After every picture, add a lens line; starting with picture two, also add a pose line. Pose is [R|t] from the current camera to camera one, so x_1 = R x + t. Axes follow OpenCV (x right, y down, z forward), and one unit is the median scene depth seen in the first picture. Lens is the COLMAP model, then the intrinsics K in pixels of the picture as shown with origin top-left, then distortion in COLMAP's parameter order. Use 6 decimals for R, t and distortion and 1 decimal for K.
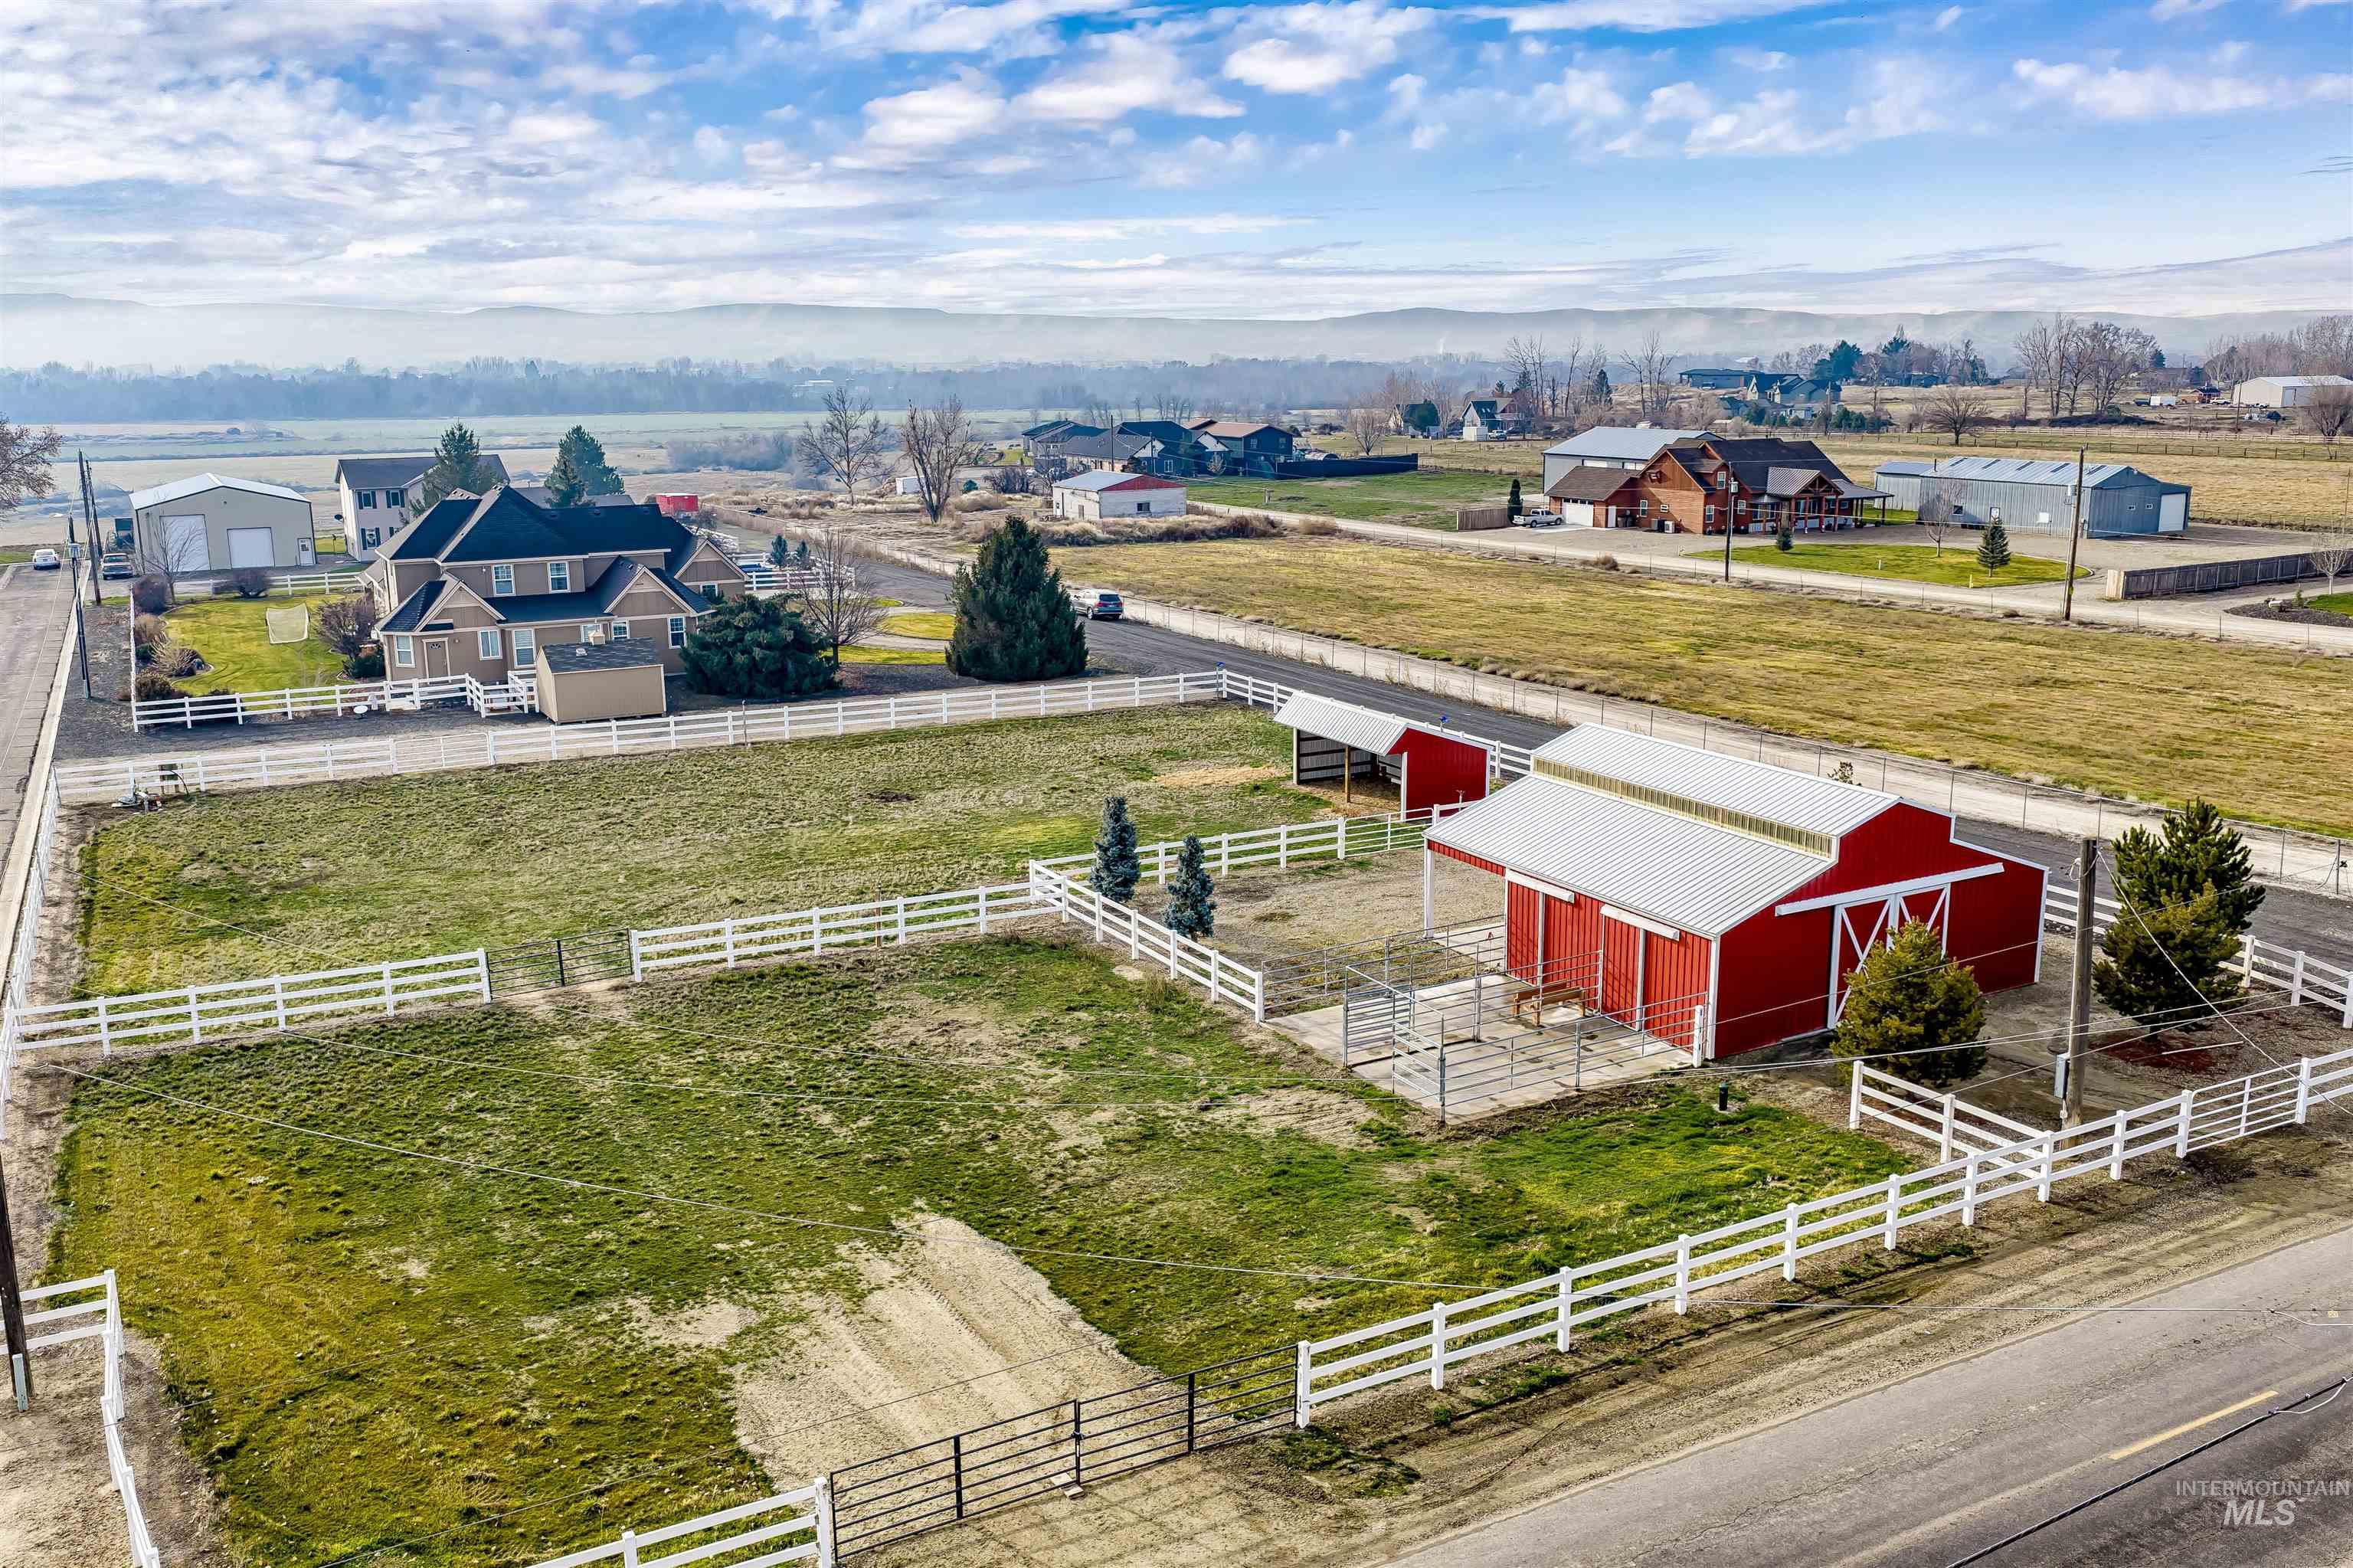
lens RADIAL K [[1967.3, 0, 1176.5], [0, 1967.3, 784.0], [0, 0, 1]] dist [0.030584, -0.072667]
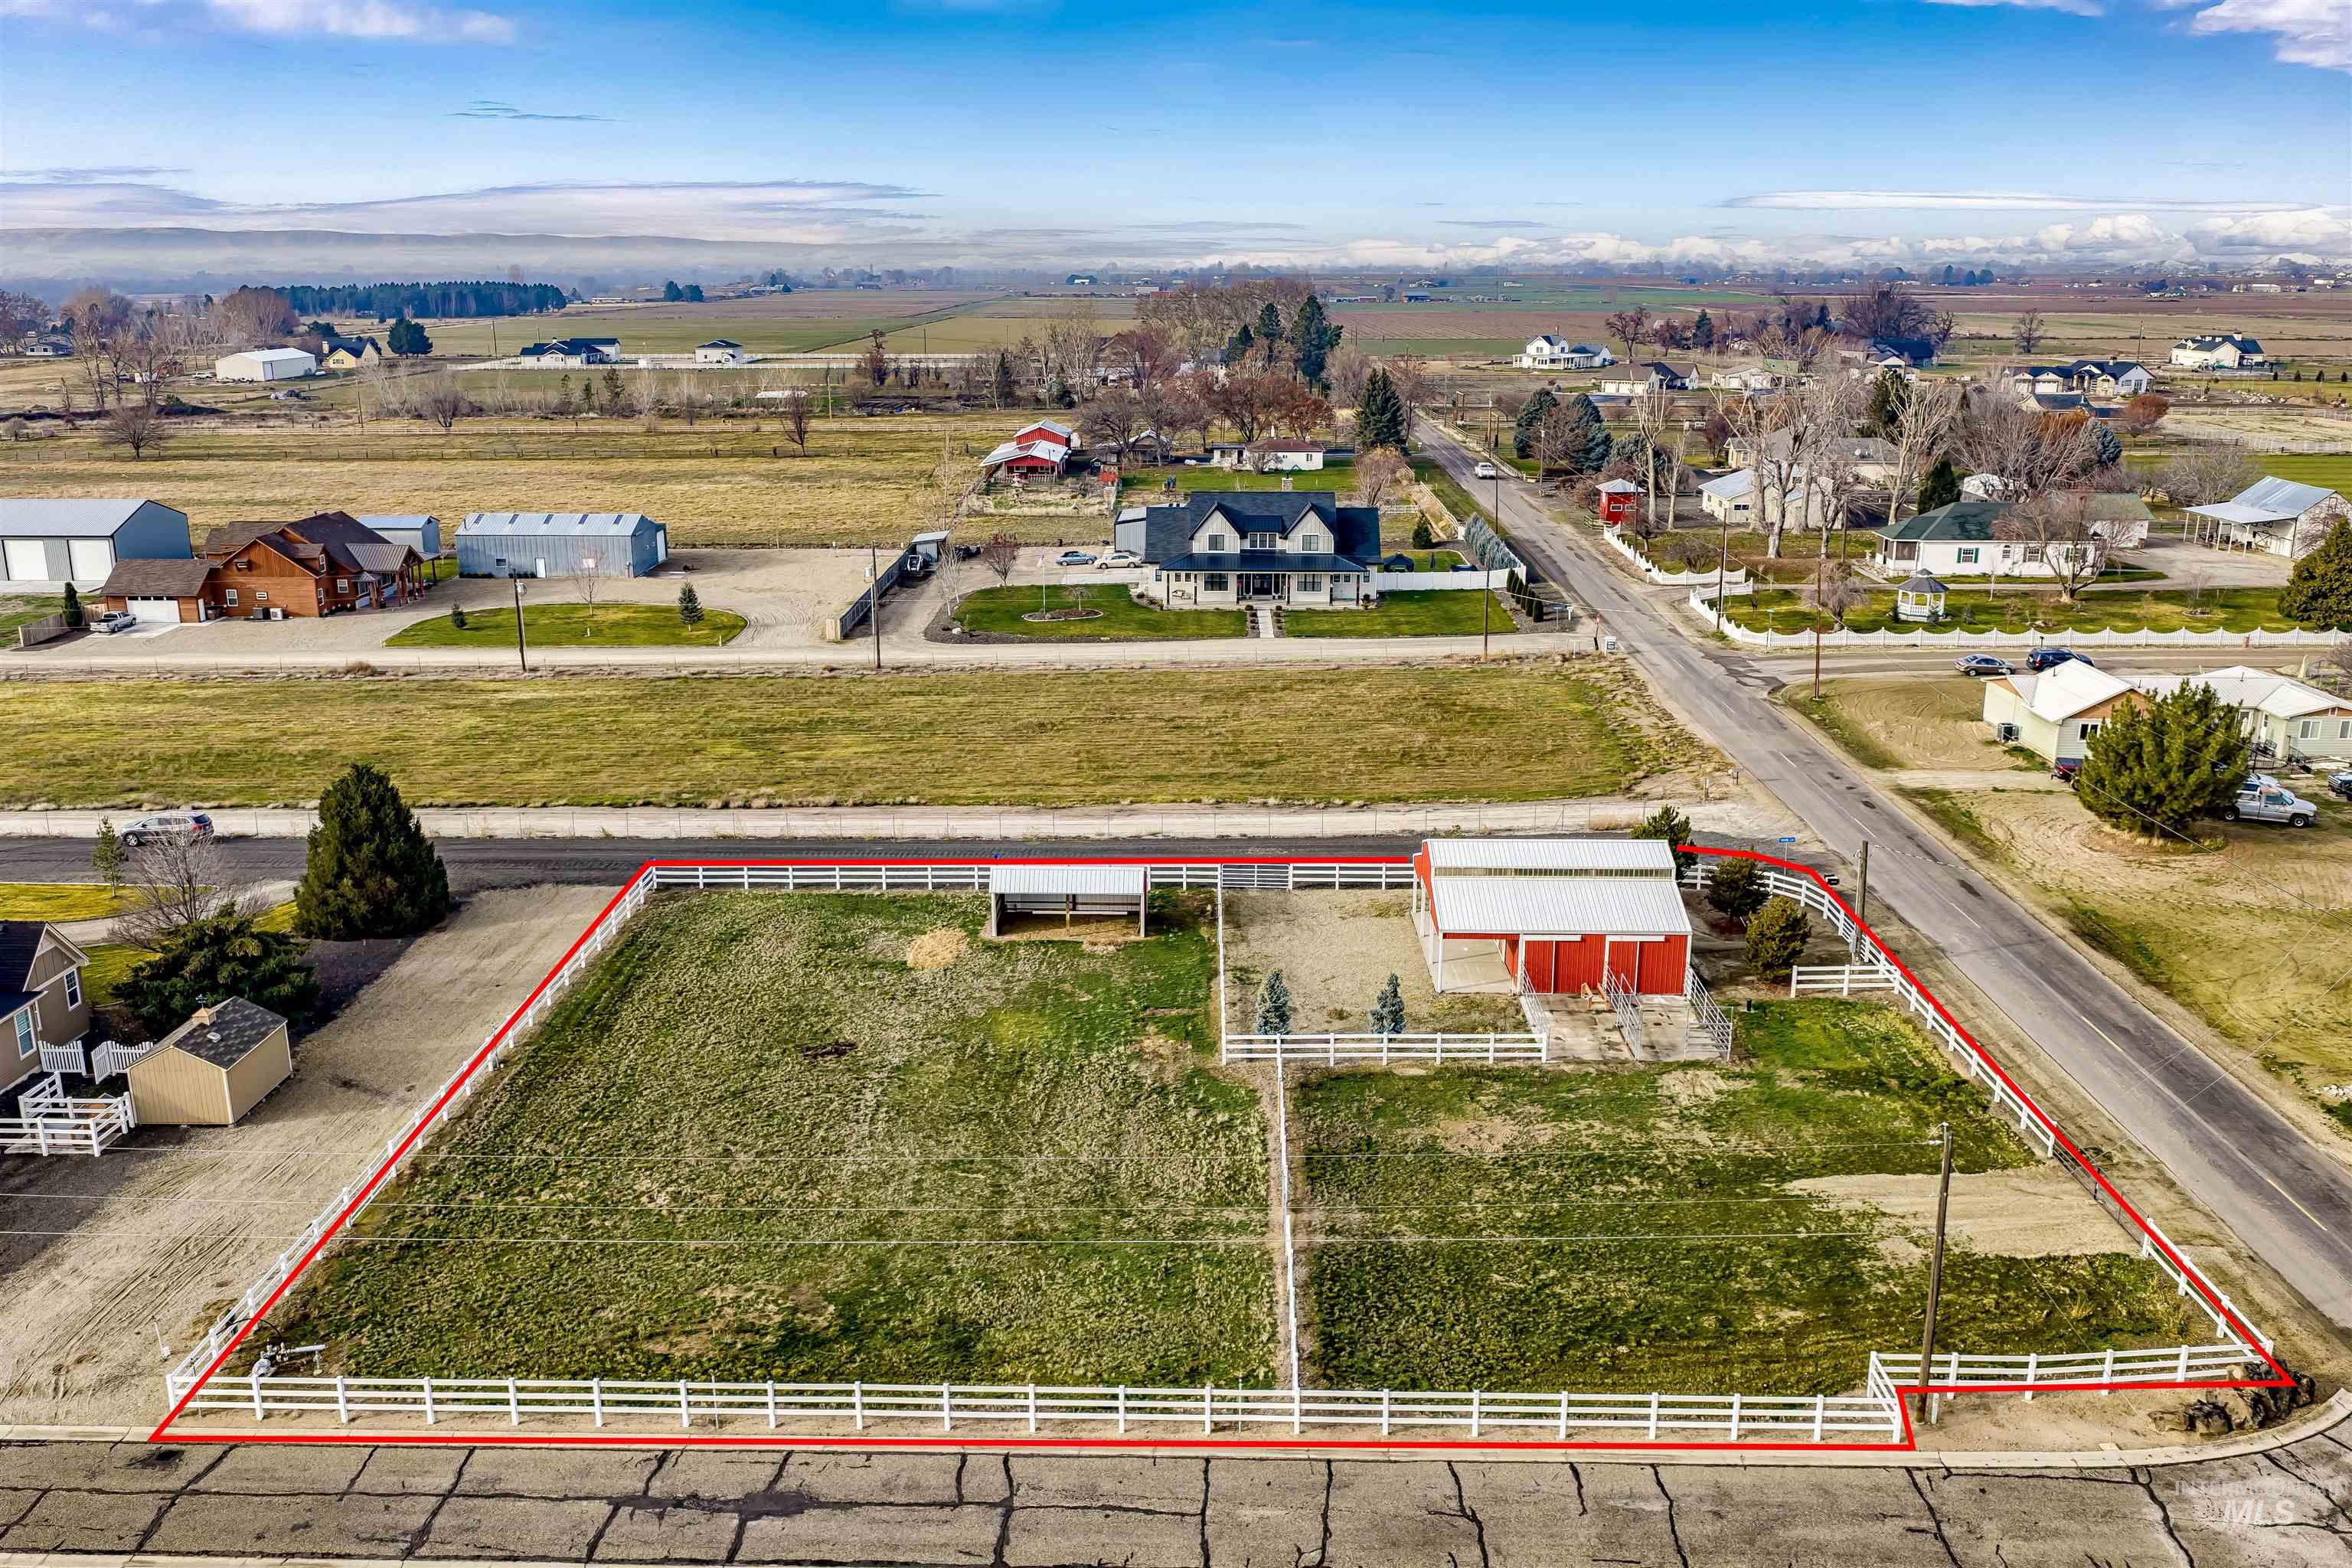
lens RADIAL K [[1947.3, 0, 1176.0], [0, 1947.3, 784.0], [0, 0, 1]] dist [0.031105, -0.074805]
pose [[0.491486, -0.218854, 0.842938, -1.282648], [0.182922, 0.972260, 0.145776, -0.359125], [-0.851458, 0.082545, 0.517886, 0.337097]]
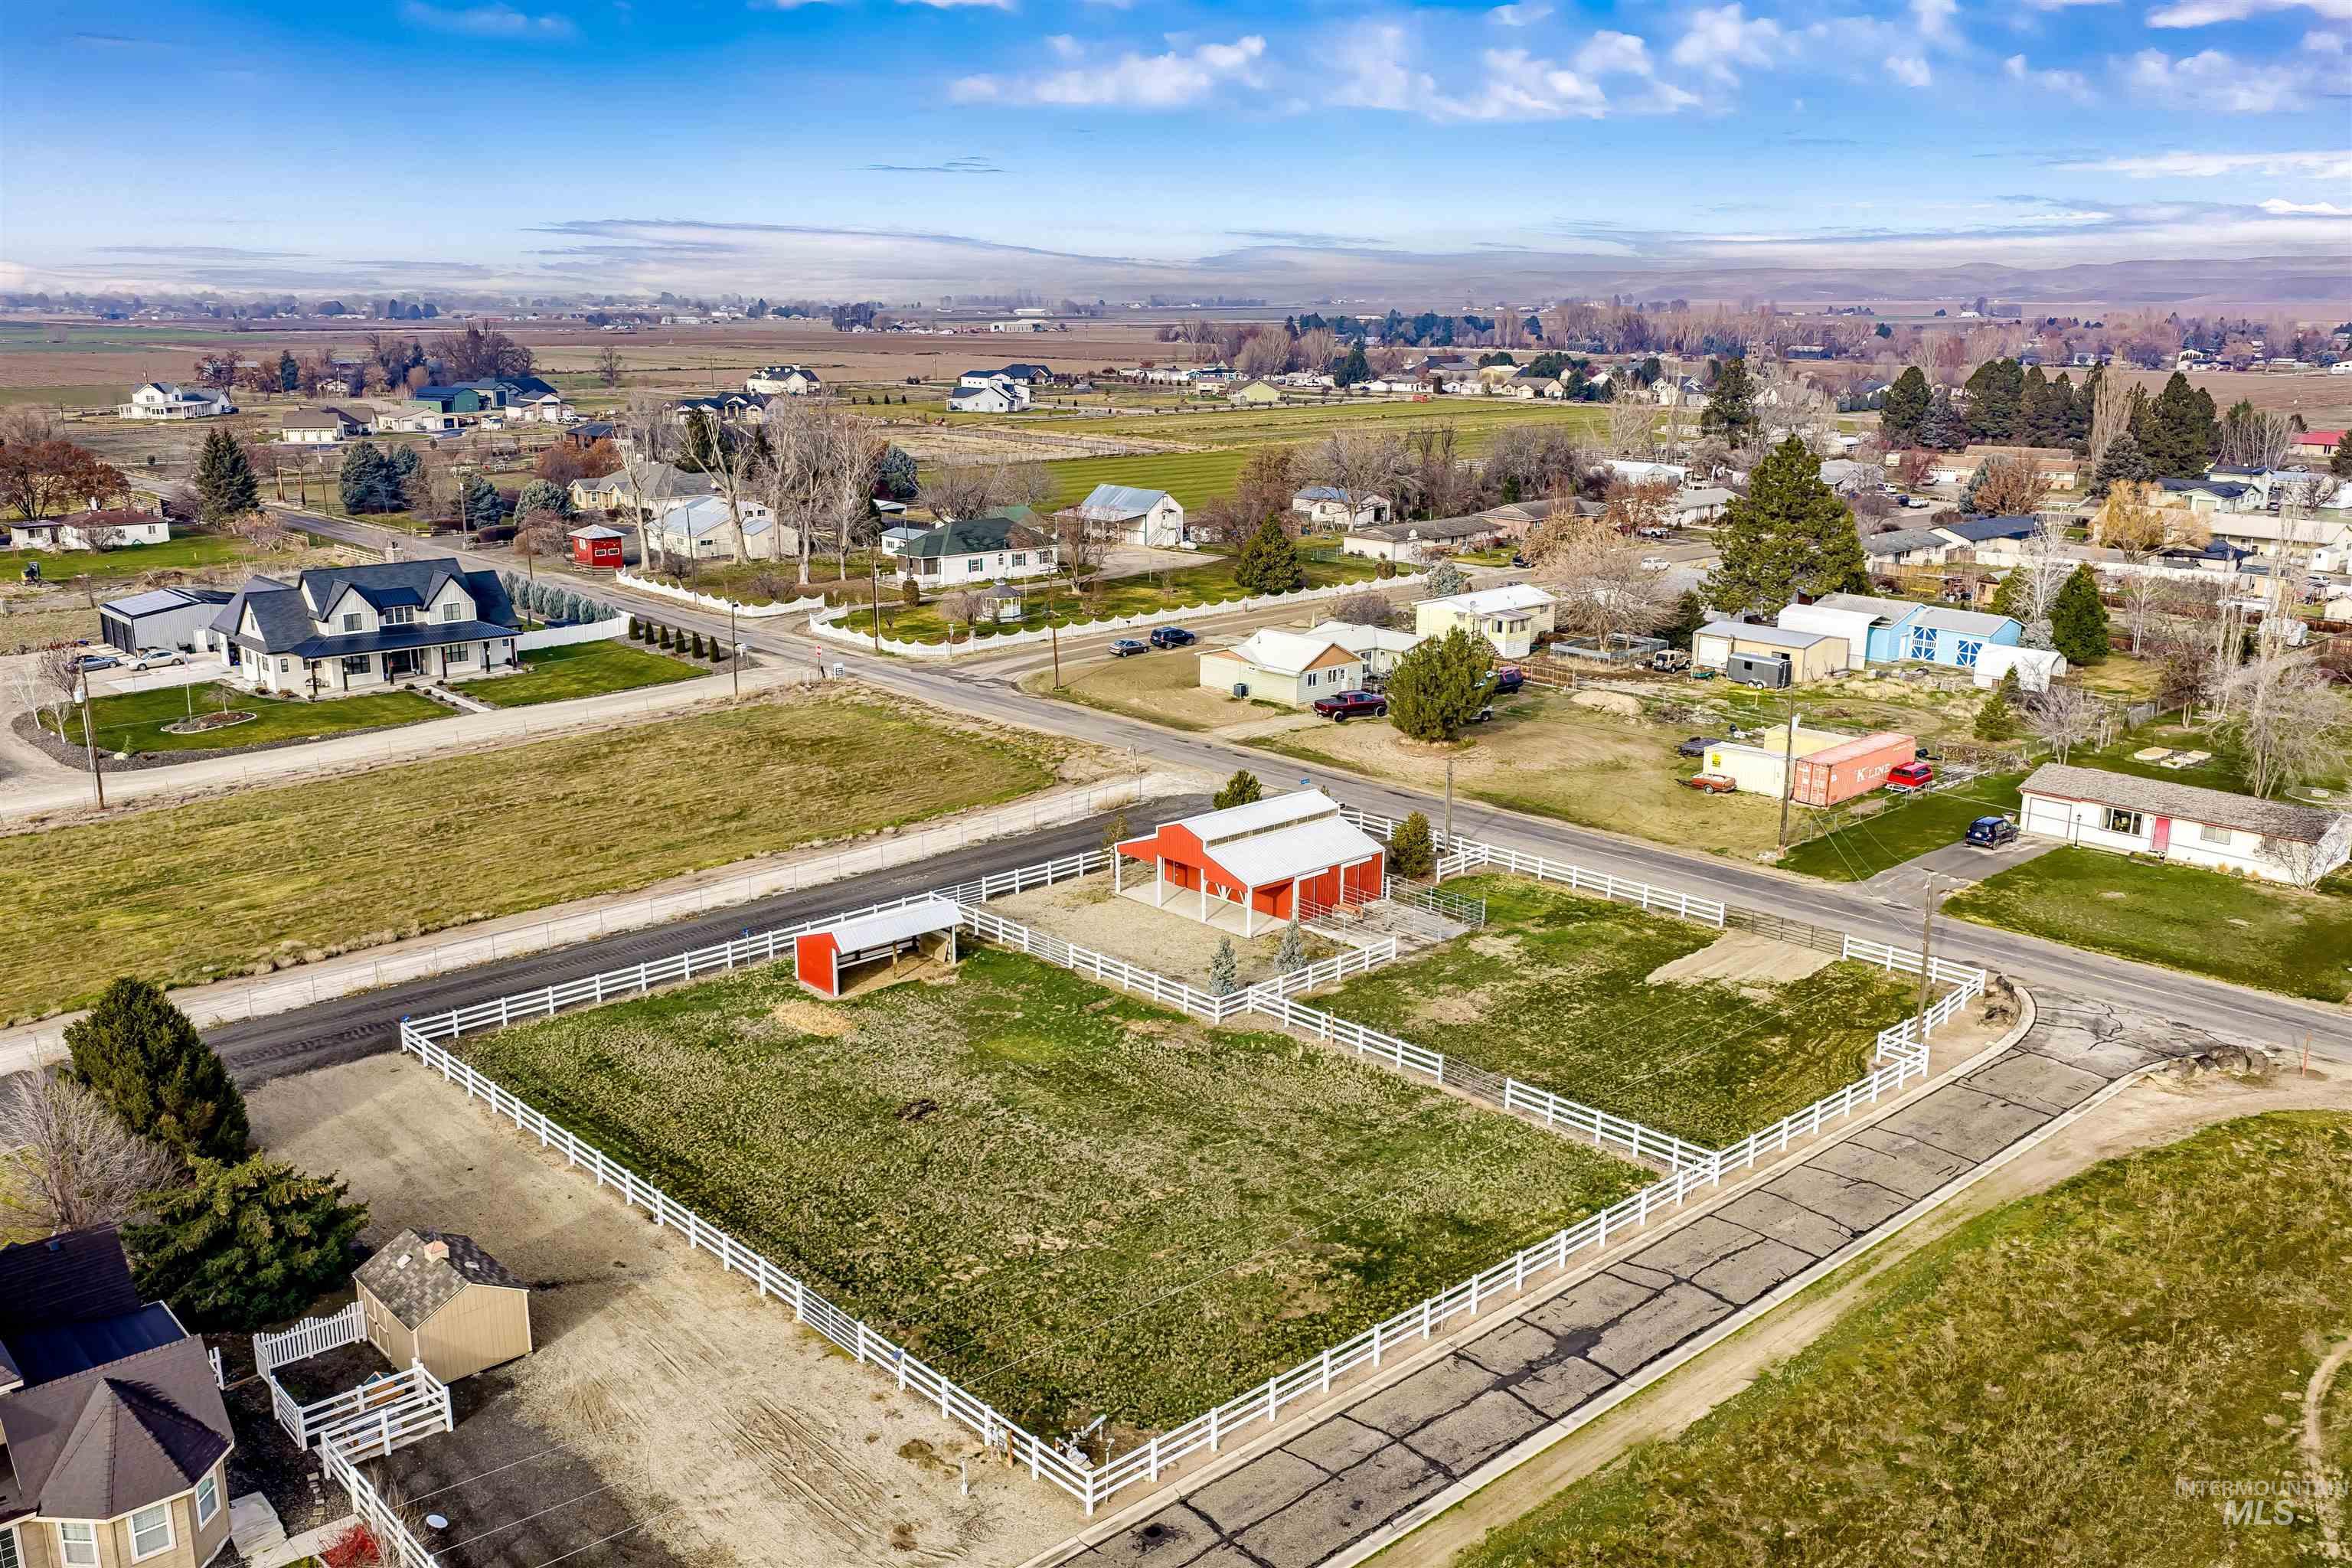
lens RADIAL K [[1947.3, 0, 1176.0], [0, 1947.3, 784.0], [0, 0, 1]] dist [0.031105, -0.074805]
pose [[-0.246967, -0.229448, 0.941467, -1.648408], [0.205985, 0.936928, 0.282376, -0.629610], [-0.946878, 0.263666, -0.184128, 1.377757]]
